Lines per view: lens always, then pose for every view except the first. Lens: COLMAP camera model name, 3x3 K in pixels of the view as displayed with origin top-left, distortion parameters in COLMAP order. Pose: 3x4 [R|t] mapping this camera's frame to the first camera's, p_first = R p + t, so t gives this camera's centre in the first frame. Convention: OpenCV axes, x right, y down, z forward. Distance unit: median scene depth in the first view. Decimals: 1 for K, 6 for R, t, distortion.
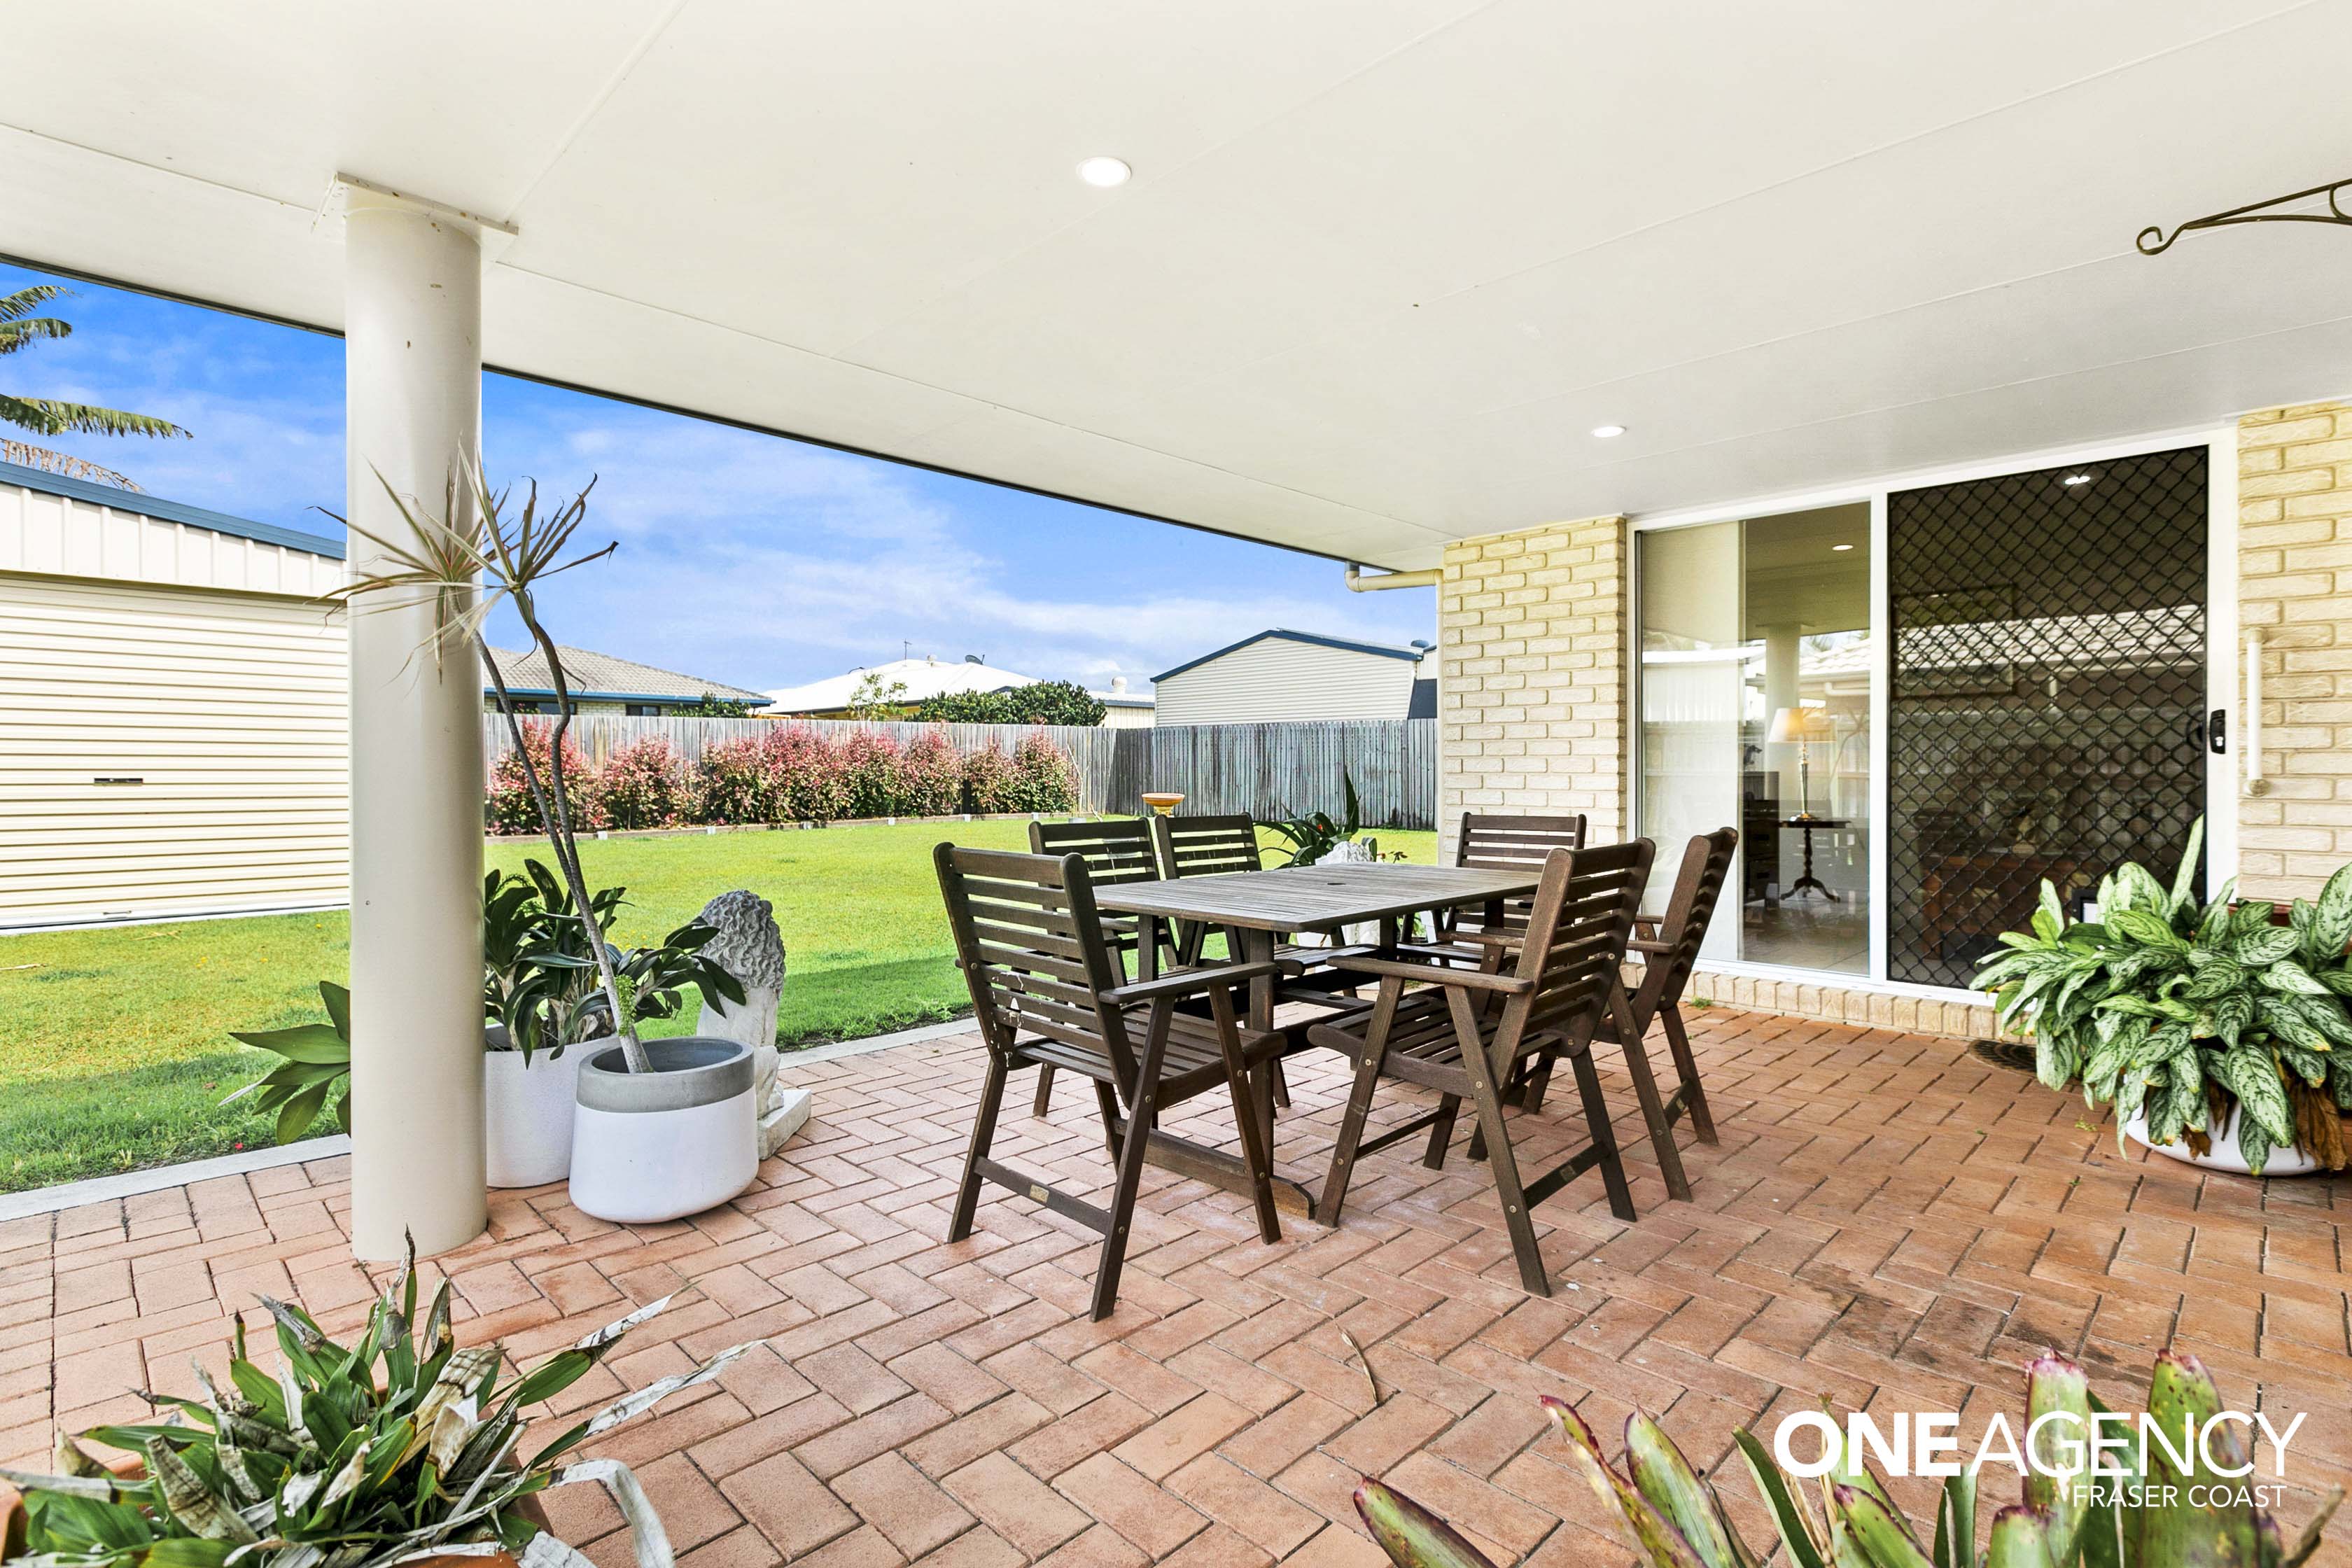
lens RADIAL K [[1129.4, 0, 1170.2], [0, 1129.4, 782.8], [0, 0, 1]] dist [-0.006599, -0.000475]
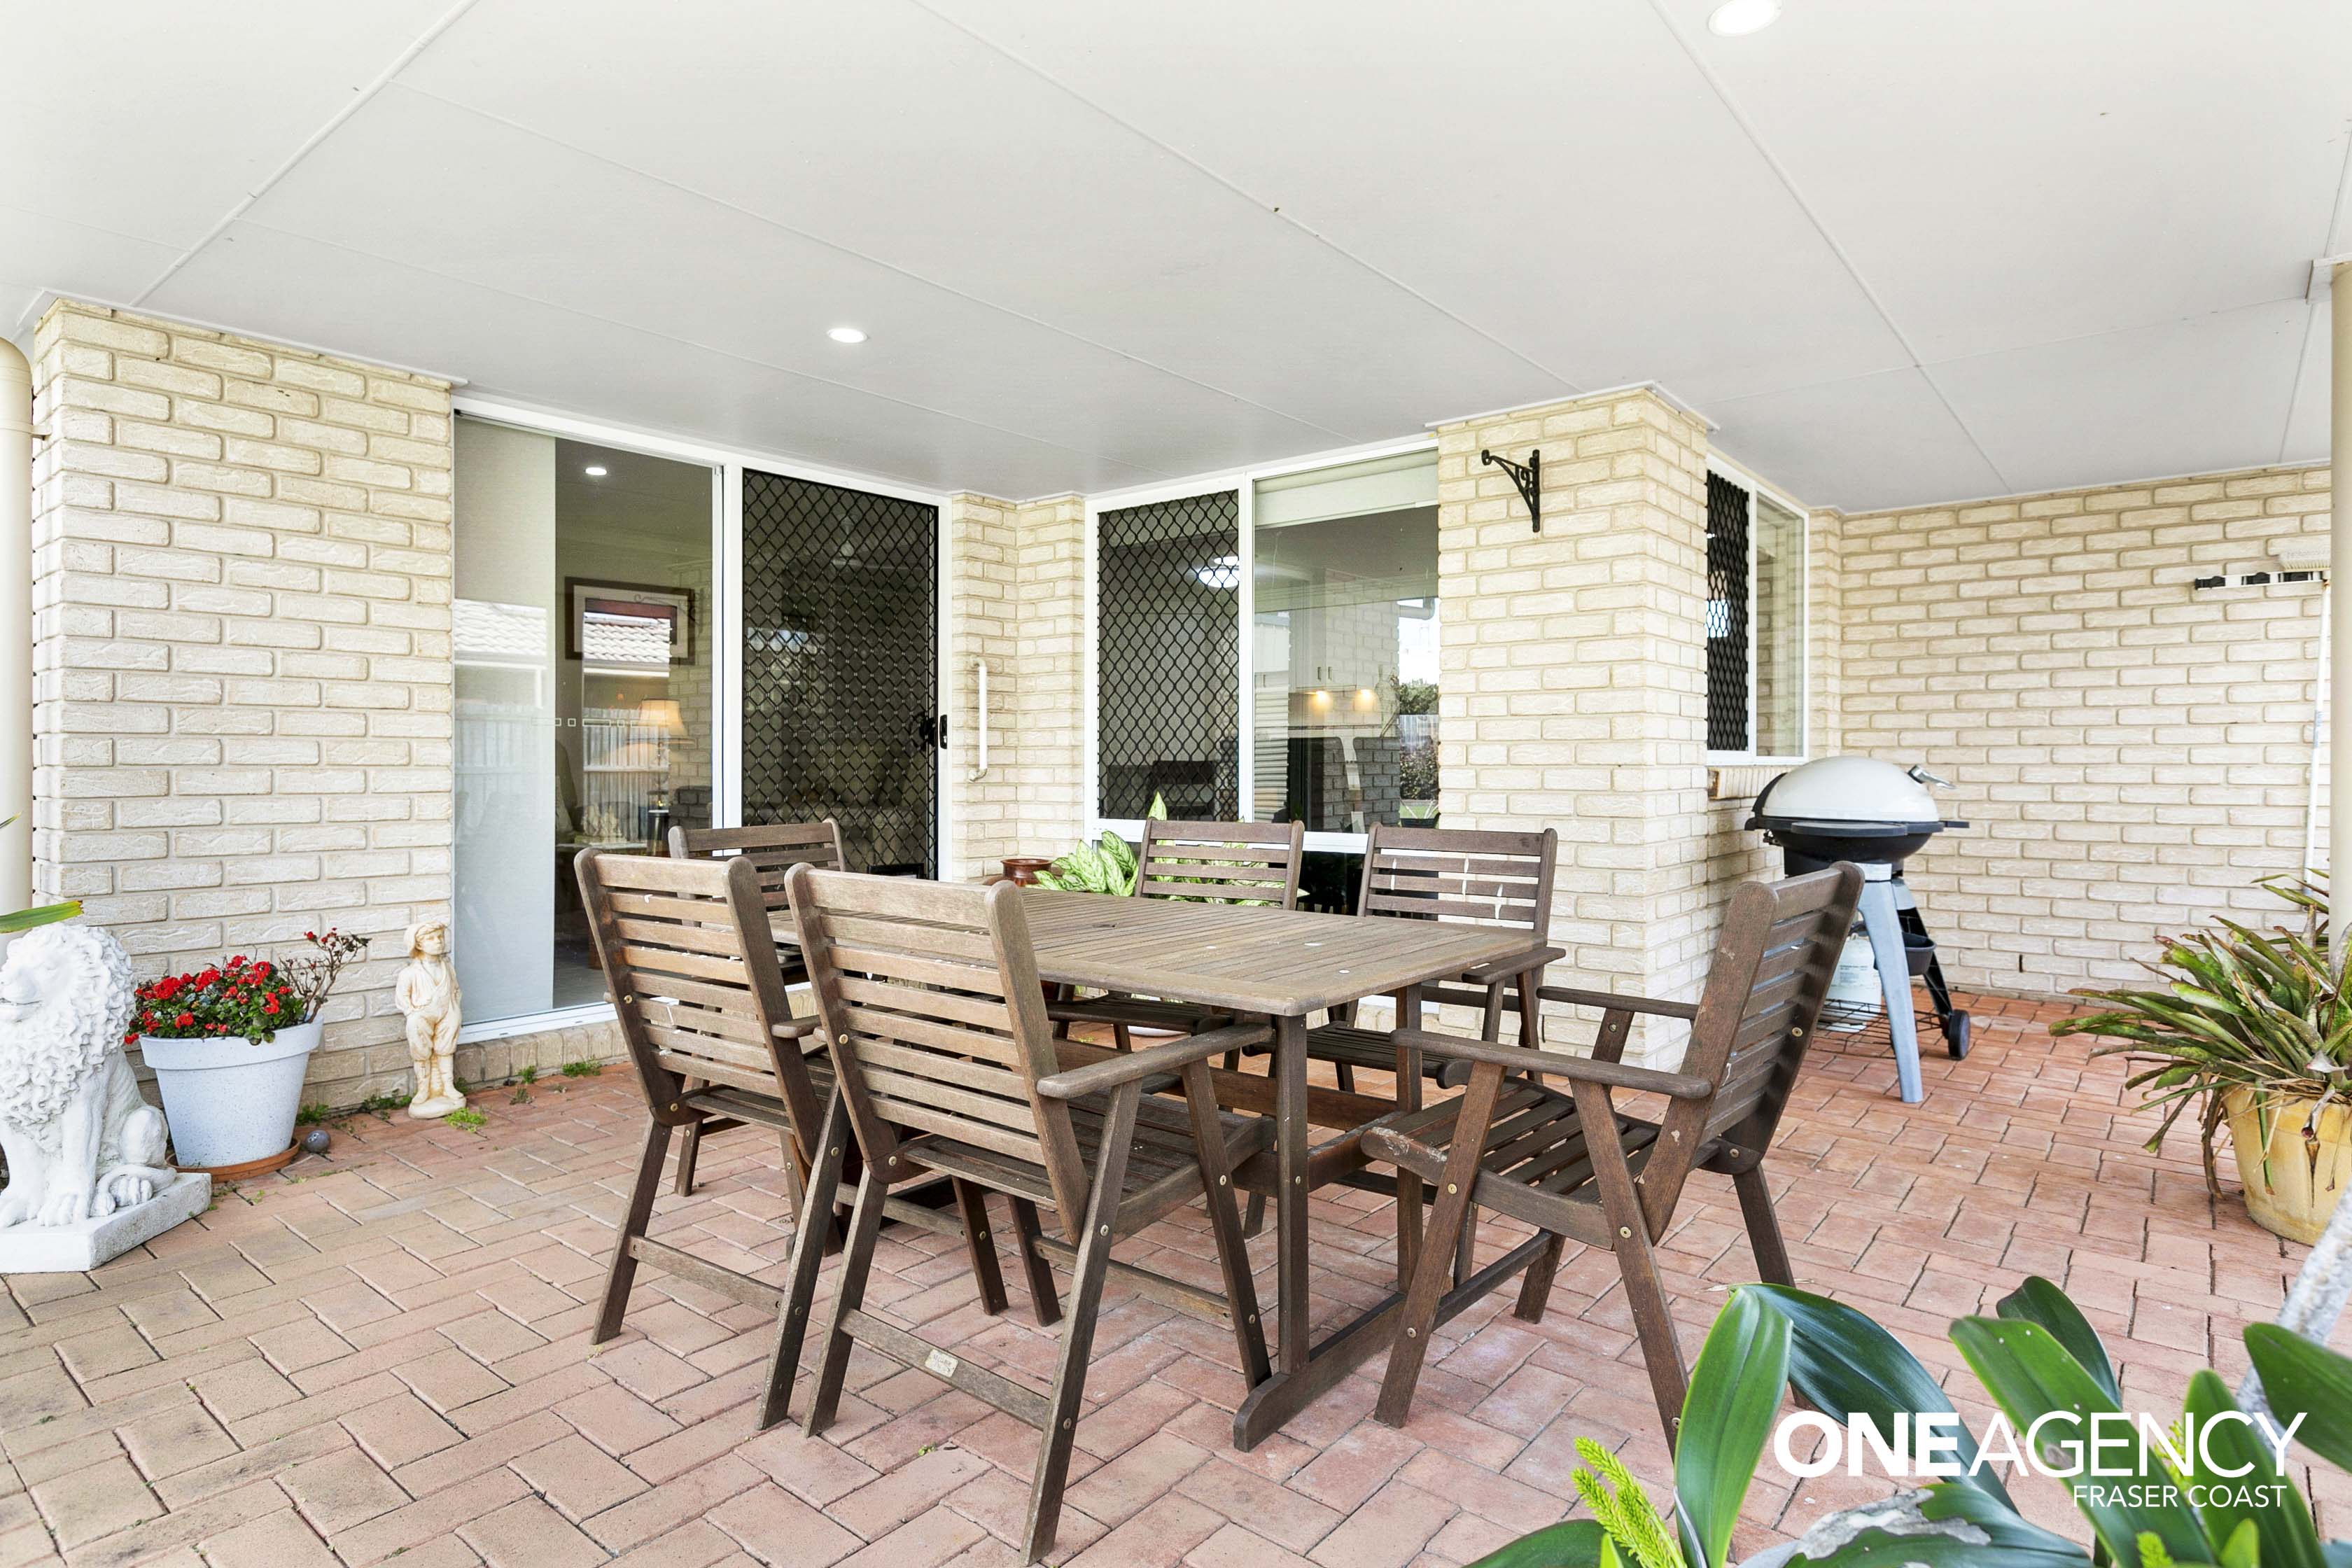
lens RADIAL K [[1273.9, 0, 1173.9], [0, 1273.9, 774.4], [0, 0, 1]] dist [0.000395, 0.000138]
pose [[-0.105187, -0.006565, 0.994431, -0.323496], [0.013326, 0.999879, 0.008010, -0.003189], [-0.994363, 0.014094, -0.105087, 0.532692]]
